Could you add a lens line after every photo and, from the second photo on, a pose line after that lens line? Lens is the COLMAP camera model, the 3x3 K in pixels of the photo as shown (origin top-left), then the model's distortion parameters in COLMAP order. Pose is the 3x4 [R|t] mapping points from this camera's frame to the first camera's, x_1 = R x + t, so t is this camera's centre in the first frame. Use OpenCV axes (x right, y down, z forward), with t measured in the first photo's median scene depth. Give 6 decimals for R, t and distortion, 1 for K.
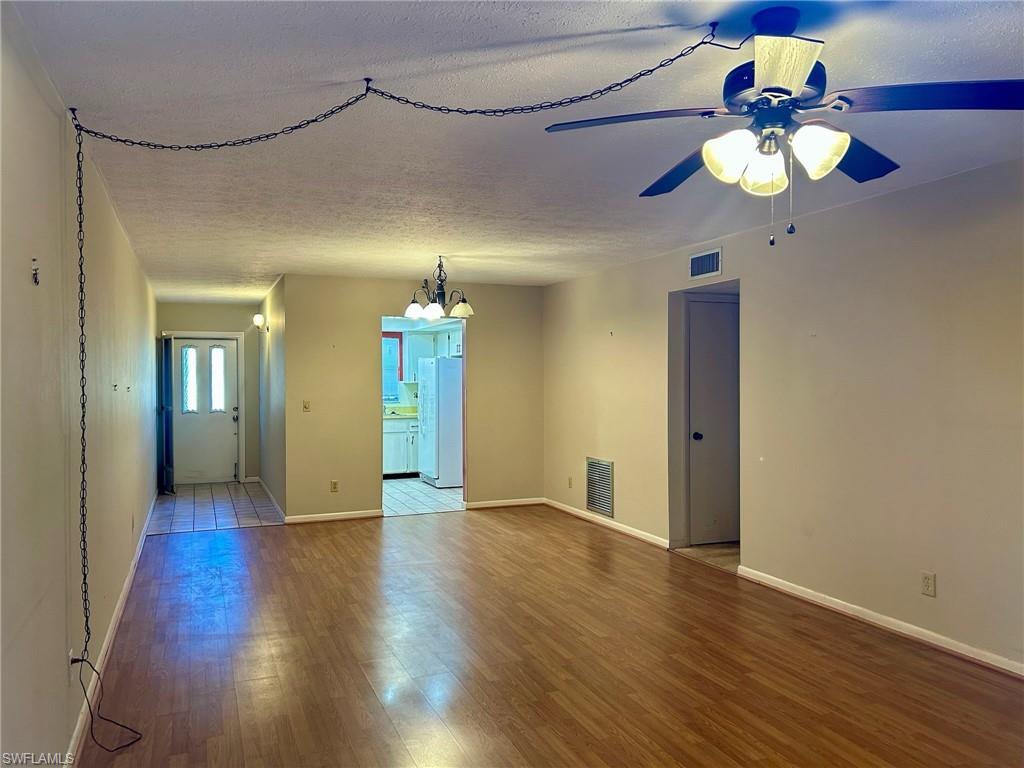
lens RADIAL K [[774.9, 0, 512.3], [0, 774.9, 383.6], [0, 0, 1]] dist [0.000228, 0.000217]
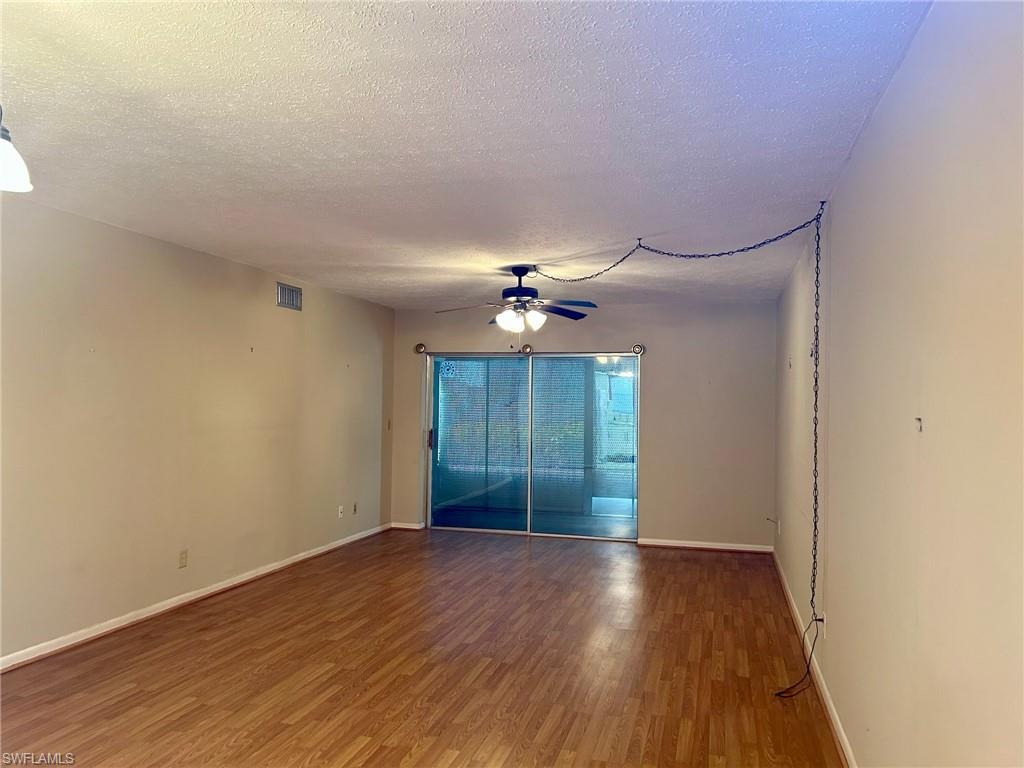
lens RADIAL K [[774.9, 0, 512.2], [0, 774.9, 384.3], [0, 0, 1]] dist [0.000228, 0.000217]
pose [[-0.799150, 0.004903, 0.601112, -0.658253], [-0.009061, 0.999755, -0.020202, -0.008653], [-0.601064, -0.021591, -0.798910, 1.664677]]
